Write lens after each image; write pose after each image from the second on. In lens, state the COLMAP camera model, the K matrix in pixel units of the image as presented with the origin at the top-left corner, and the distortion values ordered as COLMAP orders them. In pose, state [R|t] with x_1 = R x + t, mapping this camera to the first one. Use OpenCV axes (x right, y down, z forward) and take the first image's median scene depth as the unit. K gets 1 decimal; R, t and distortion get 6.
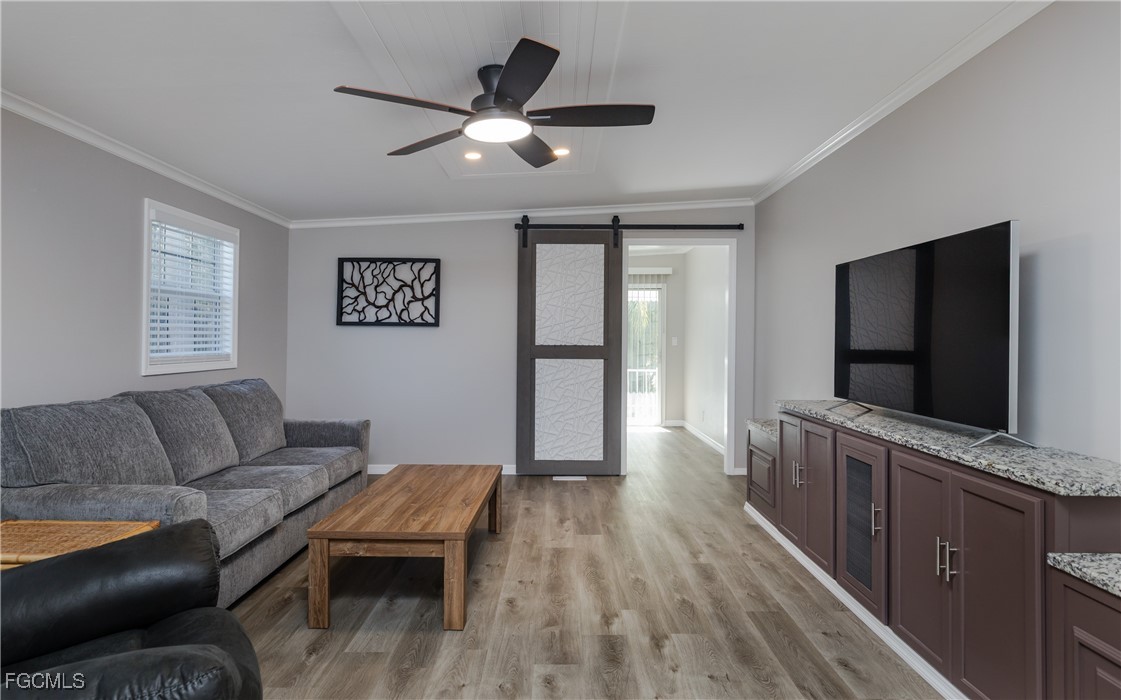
lens RADIAL K [[590.5, 0, 560.4], [0, 590.5, 335.1], [0, 0, 1]] dist [0.000178, -0.000116]
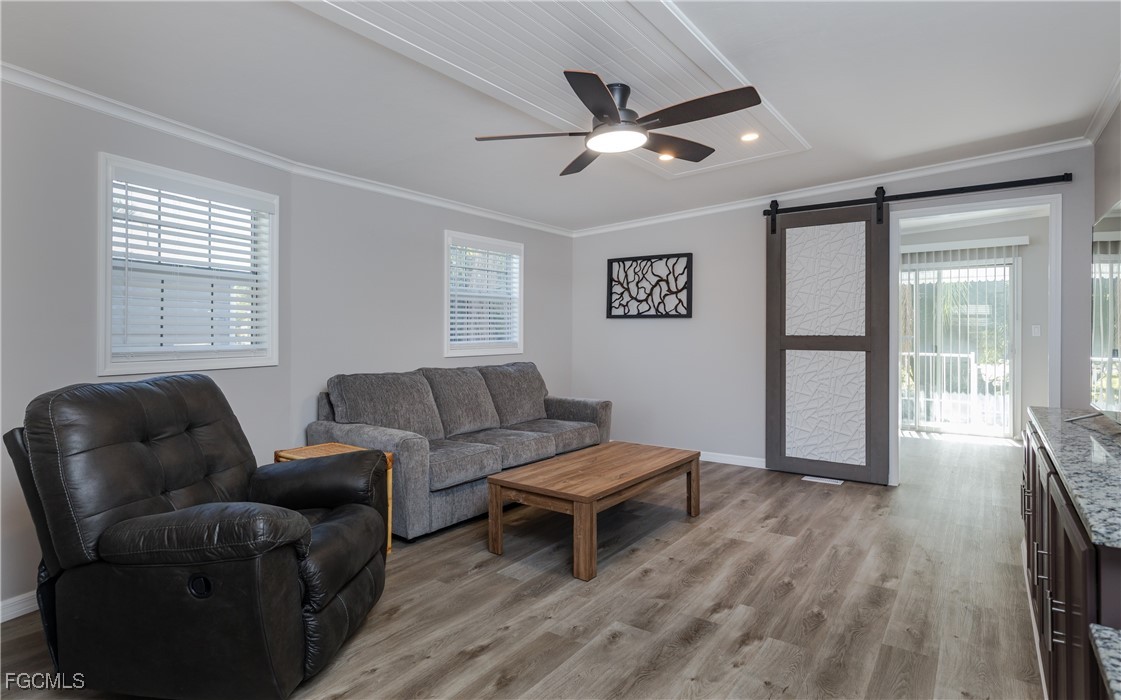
lens RADIAL K [[591.6, 0, 560.3], [0, 591.6, 328.8], [0, 0, 1]] dist [0.000199, 0.000227]
pose [[0.814023, -0.007326, -0.580786, 0.215890], [0.009851, 0.999951, 0.001194, 0.001432], [0.580749, -0.006694, 0.814055, 0.013706]]
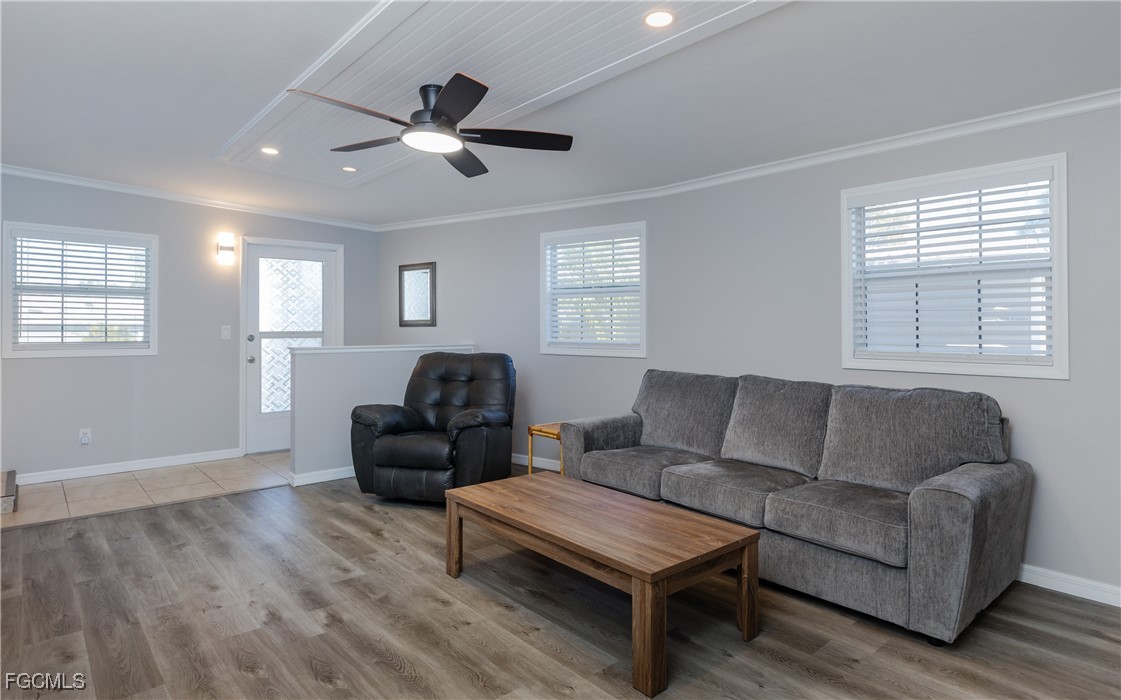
lens RADIAL K [[607.5, 0, 543.6], [0, 607.5, 320.4], [0, 0, 1]] dist [0.000812, -0.000318]
pose [[-0.757122, -0.014497, -0.653112, 0.229160], [0.000685, 0.999736, -0.022986, 0.007578], [0.653273, -0.017850, -0.756912, 0.954317]]
